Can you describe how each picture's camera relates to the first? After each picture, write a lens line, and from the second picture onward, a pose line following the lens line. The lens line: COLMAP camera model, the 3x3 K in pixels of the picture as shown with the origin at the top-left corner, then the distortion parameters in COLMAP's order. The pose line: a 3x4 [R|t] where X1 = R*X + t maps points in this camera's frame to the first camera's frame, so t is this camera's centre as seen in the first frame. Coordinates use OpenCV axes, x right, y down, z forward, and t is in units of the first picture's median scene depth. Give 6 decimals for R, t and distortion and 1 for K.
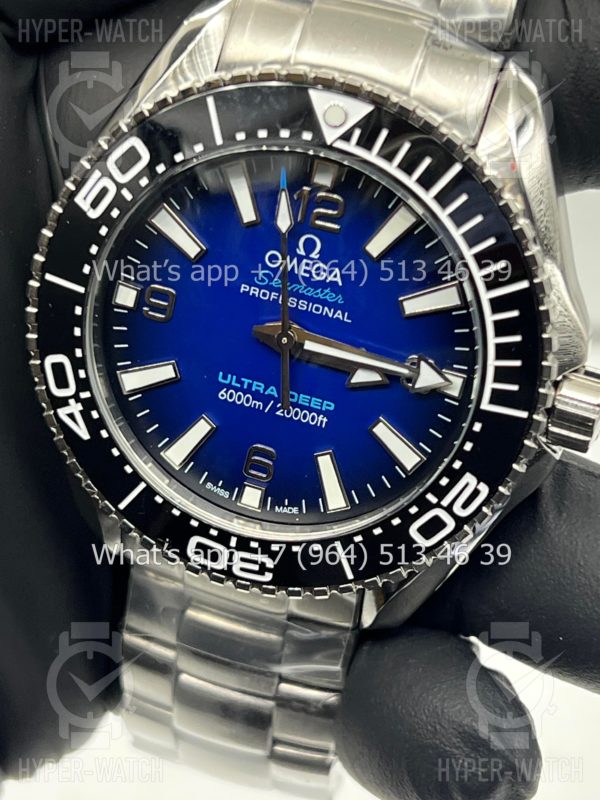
lens RADIAL K [[1903.4, 0, 300.0], [0, 1903.4, 400.0], [0, 0, 1]] dist [0.250507, 0.707777]
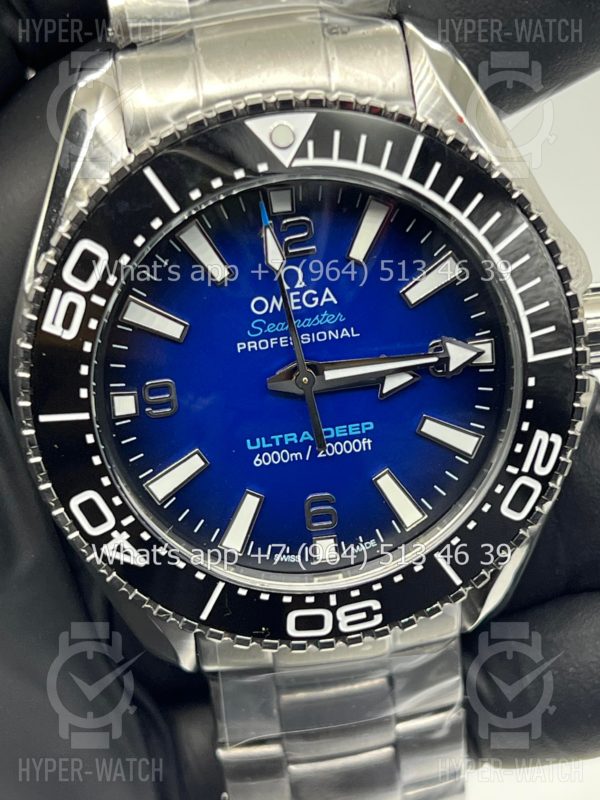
lens RADIAL K [[1903.4, 0, 300.0], [0, 1903.4, 400.0], [0, 0, 1]] dist [0.250507, 0.707777]
pose [[0.890767, -0.392910, 0.228377, -0.228195], [0.397743, 0.917115, 0.026480, -0.047930], [-0.219852, 0.067248, 0.973213, 0.082547]]
